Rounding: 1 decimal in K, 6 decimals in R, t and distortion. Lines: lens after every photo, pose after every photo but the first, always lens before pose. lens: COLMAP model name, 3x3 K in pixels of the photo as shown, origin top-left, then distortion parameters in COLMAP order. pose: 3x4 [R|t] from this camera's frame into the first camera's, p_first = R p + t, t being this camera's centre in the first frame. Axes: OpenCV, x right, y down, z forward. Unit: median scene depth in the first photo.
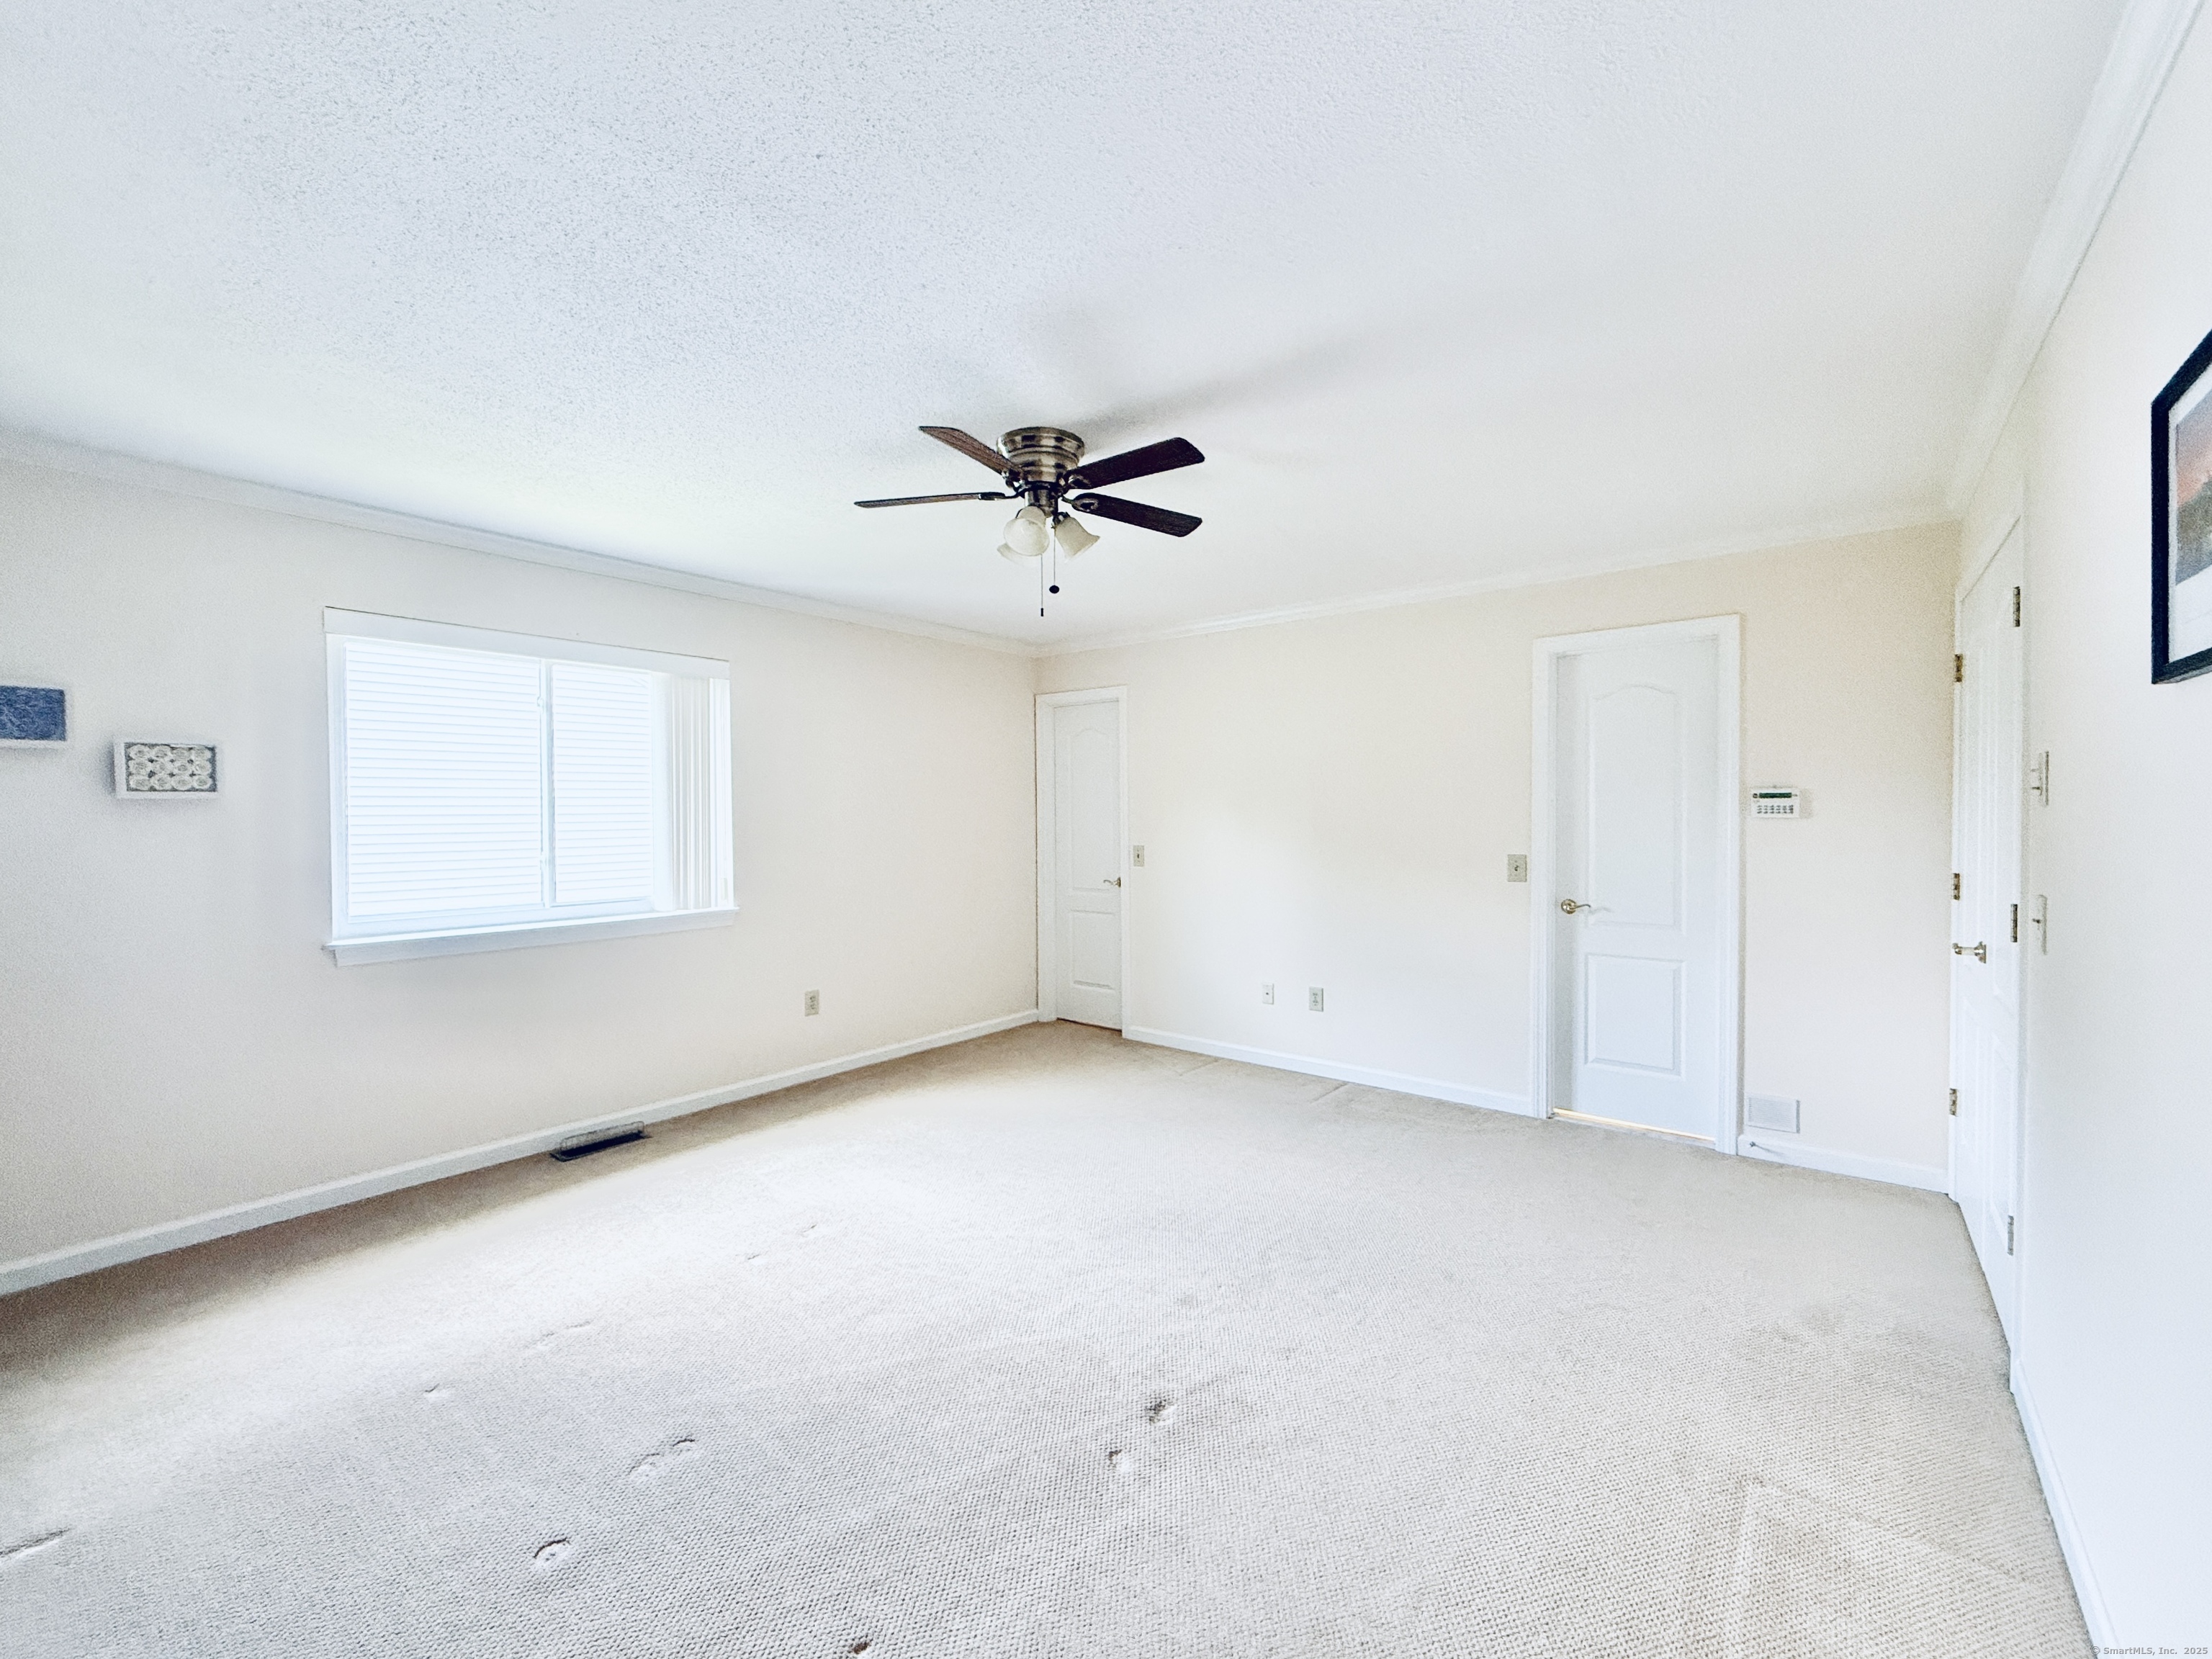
lens RADIAL K [[897.5, 0, 1106.0], [0, 897.5, 829.5], [0, 0, 1]] dist [0.000219, -0.000052]
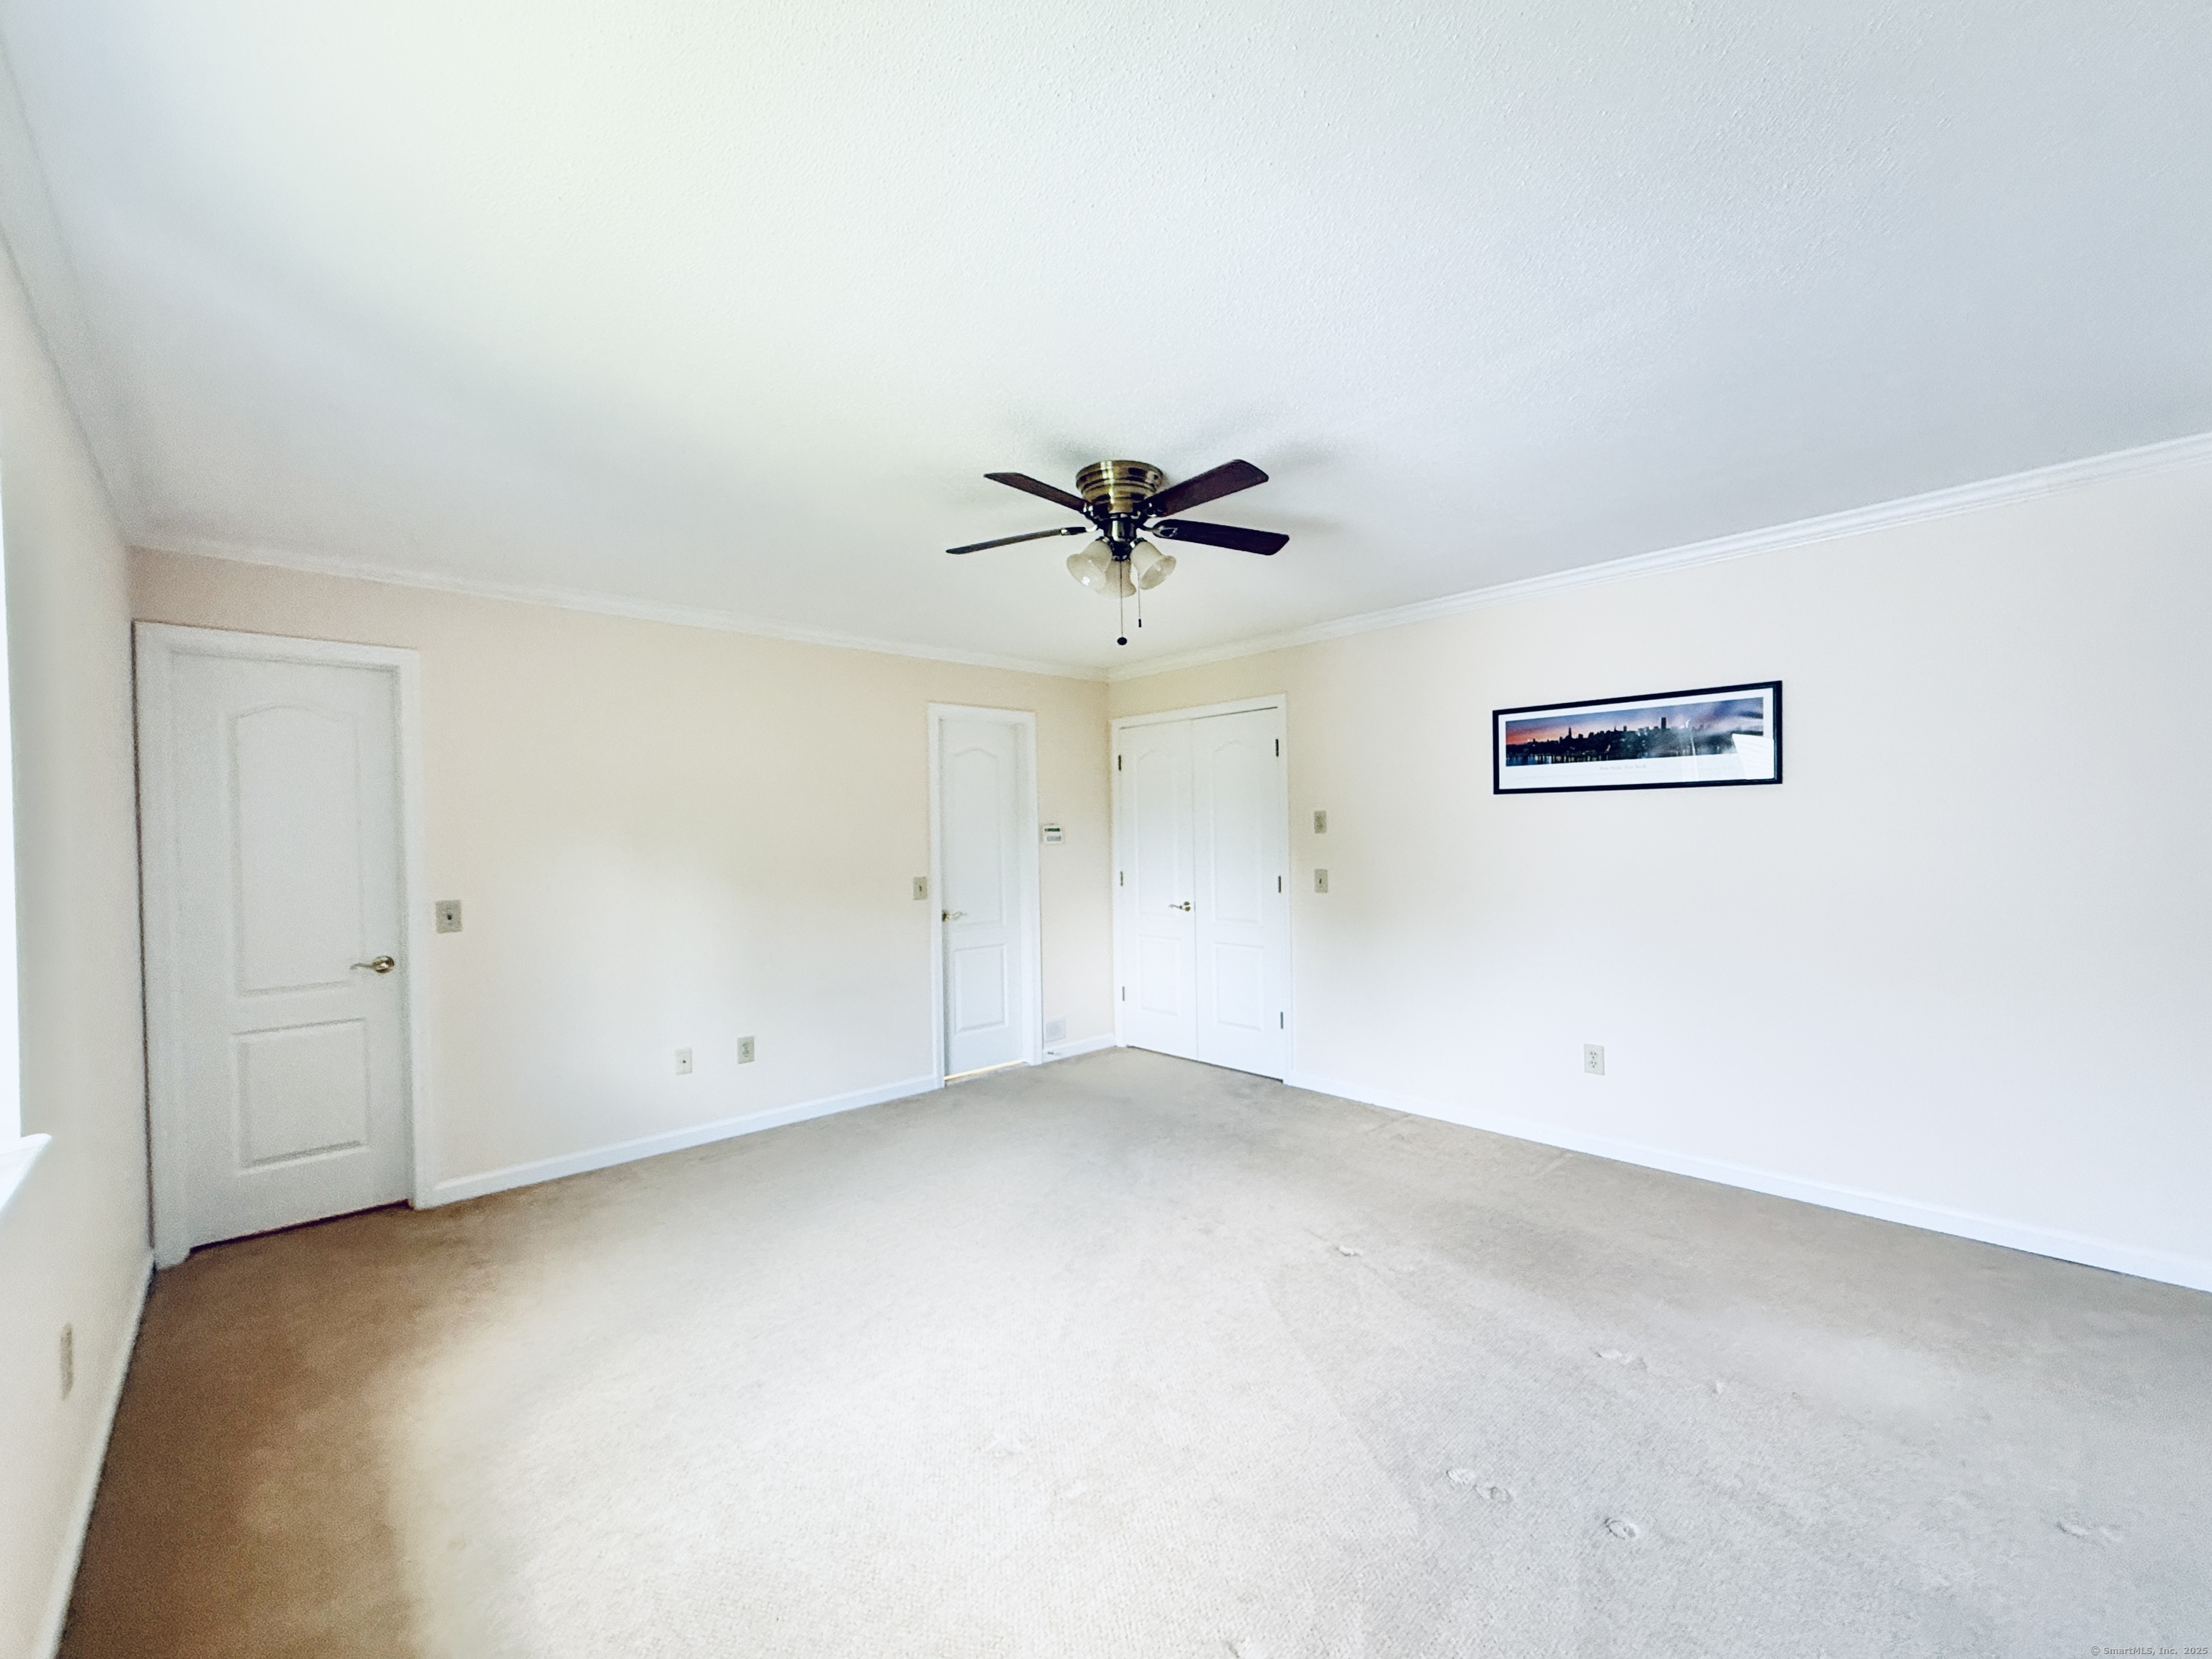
lens RADIAL K [[903.9, 0, 1099.0], [0, 903.9, 844.8], [0, 0, 1]] dist [-0.000913, 0.000087]
pose [[0.163731, -0.012058, 0.986431, -0.722170], [0.033267, 0.999424, 0.006695, -0.015864], [-0.985944, 0.031720, 0.164038, 0.578467]]
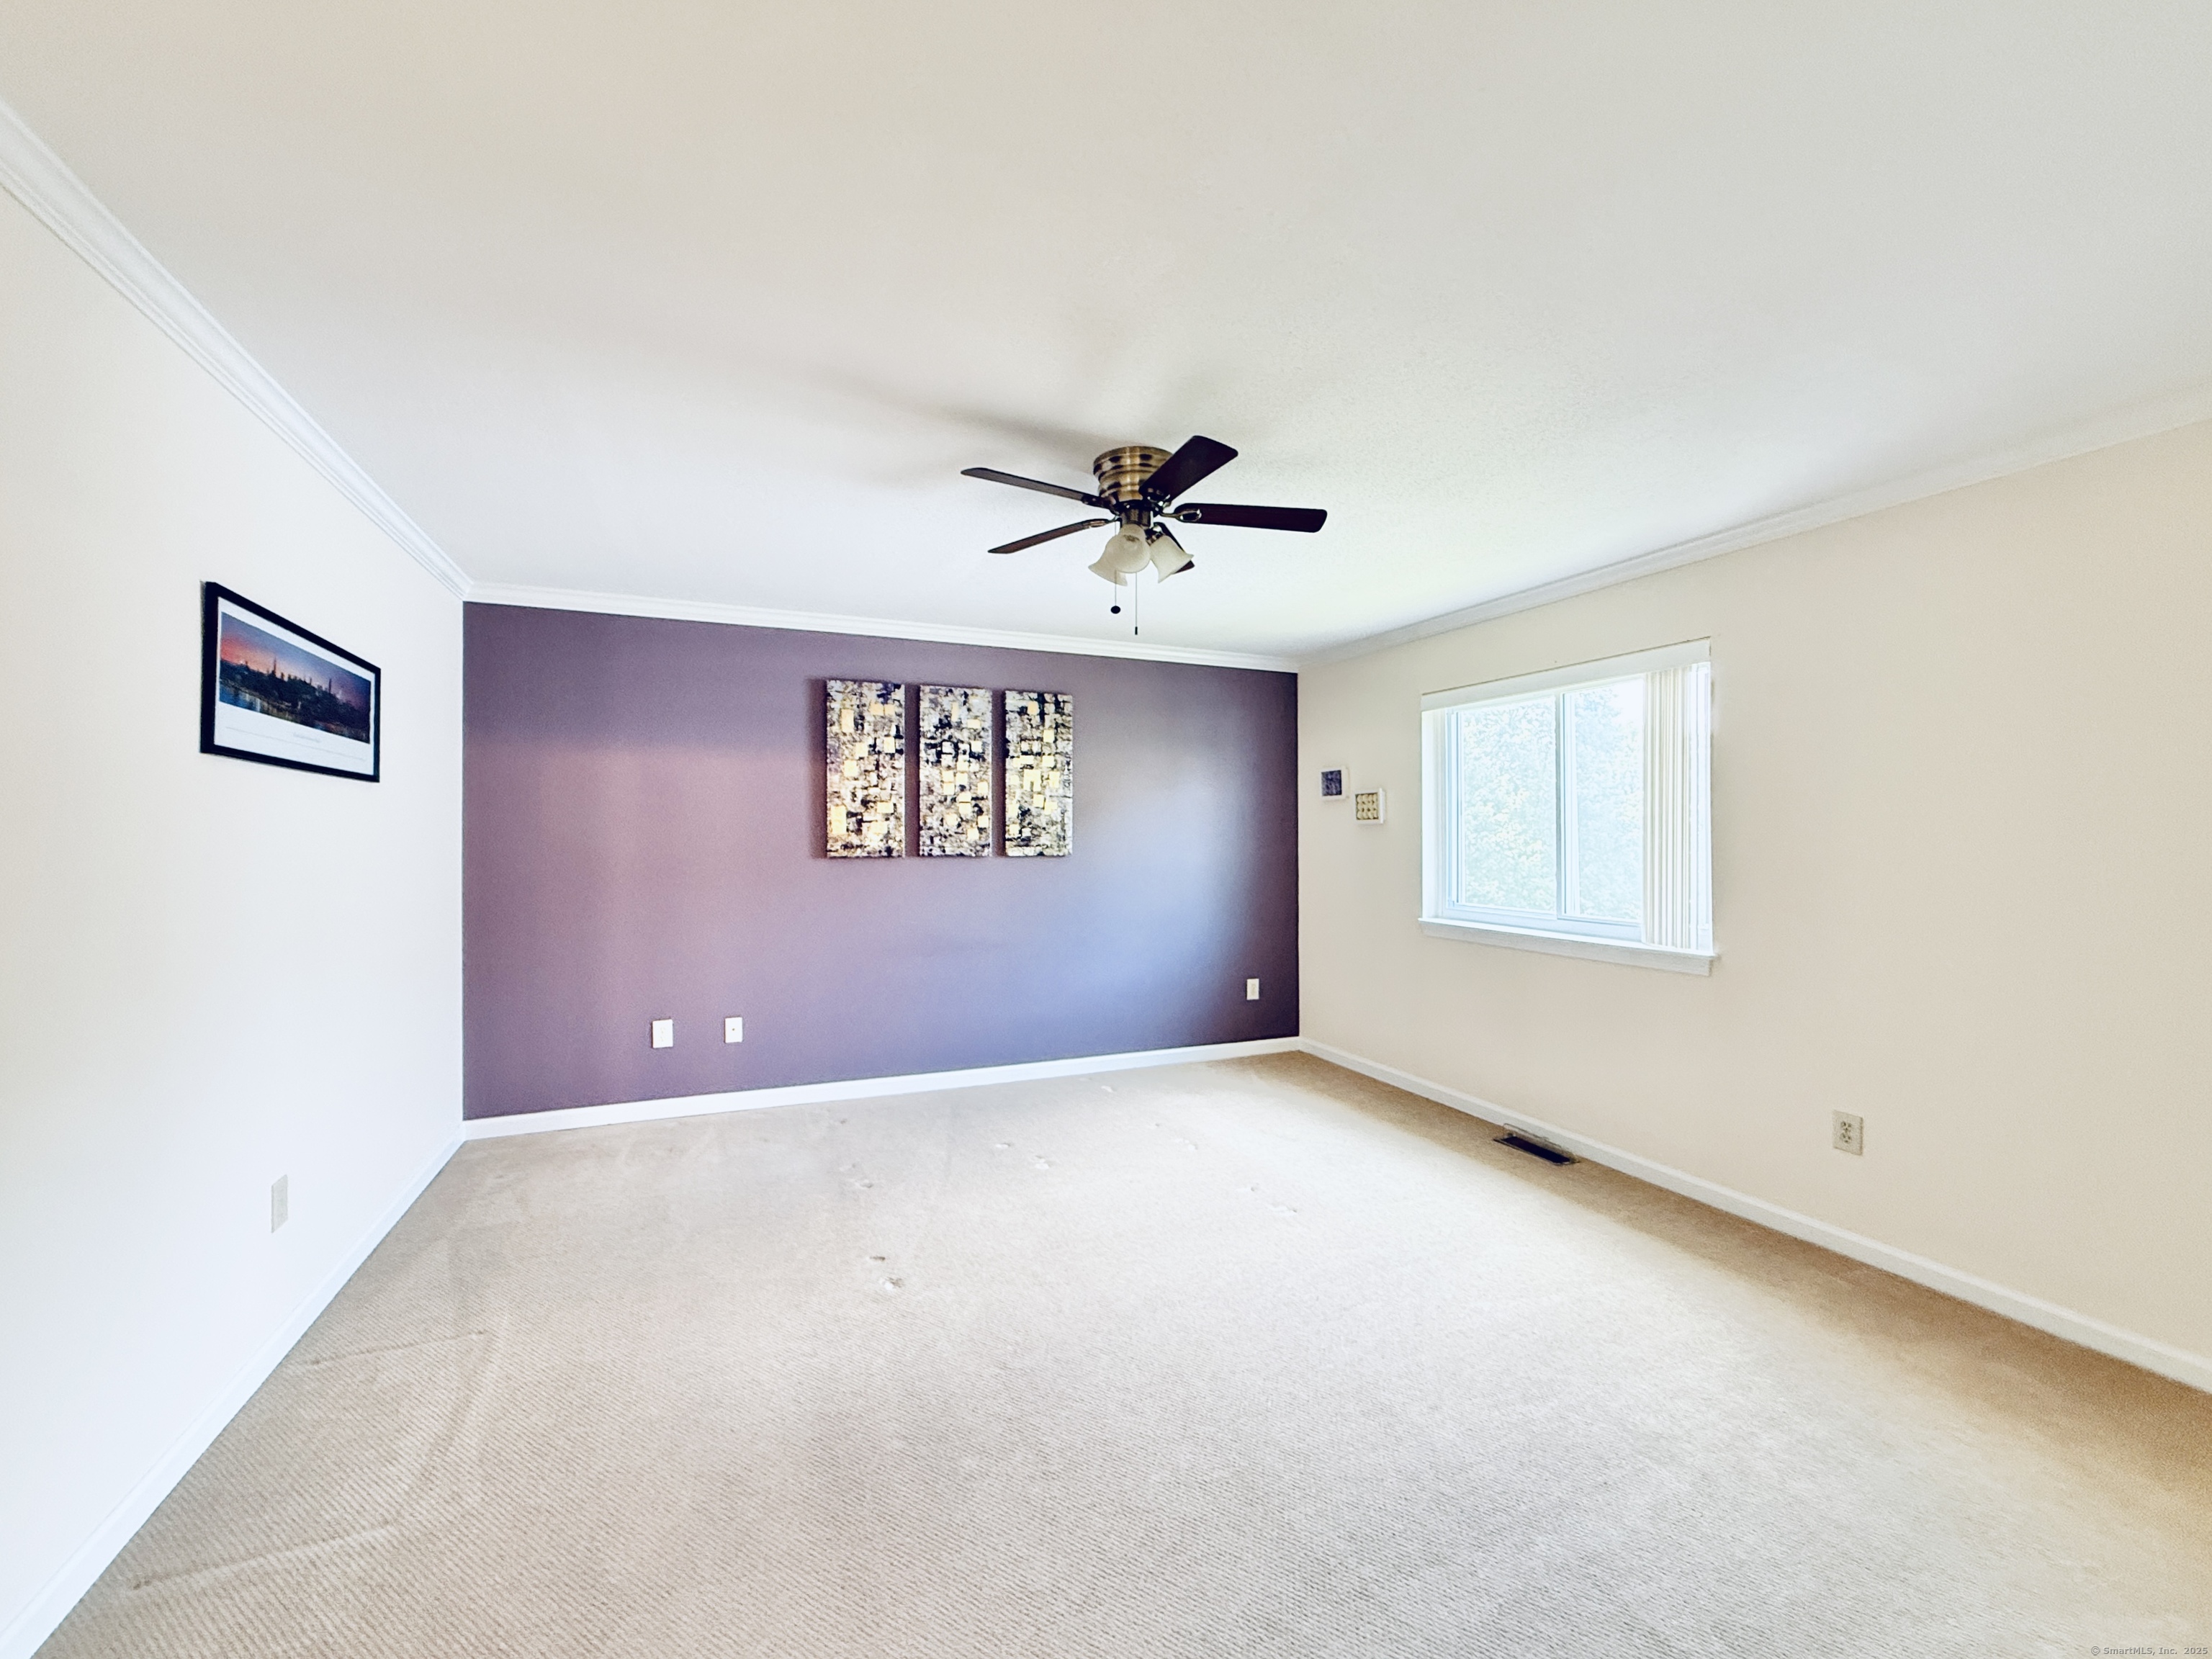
lens RADIAL K [[903.9, 0, 1099.0], [0, 903.9, 844.8], [0, 0, 1]] dist [-0.000913, 0.000087]
pose [[-0.491740, 0.011929, -0.870660, 0.558318], [-0.012840, 0.999698, 0.020949, -0.016836], [0.870647, 0.021481, -0.491438, 0.993591]]
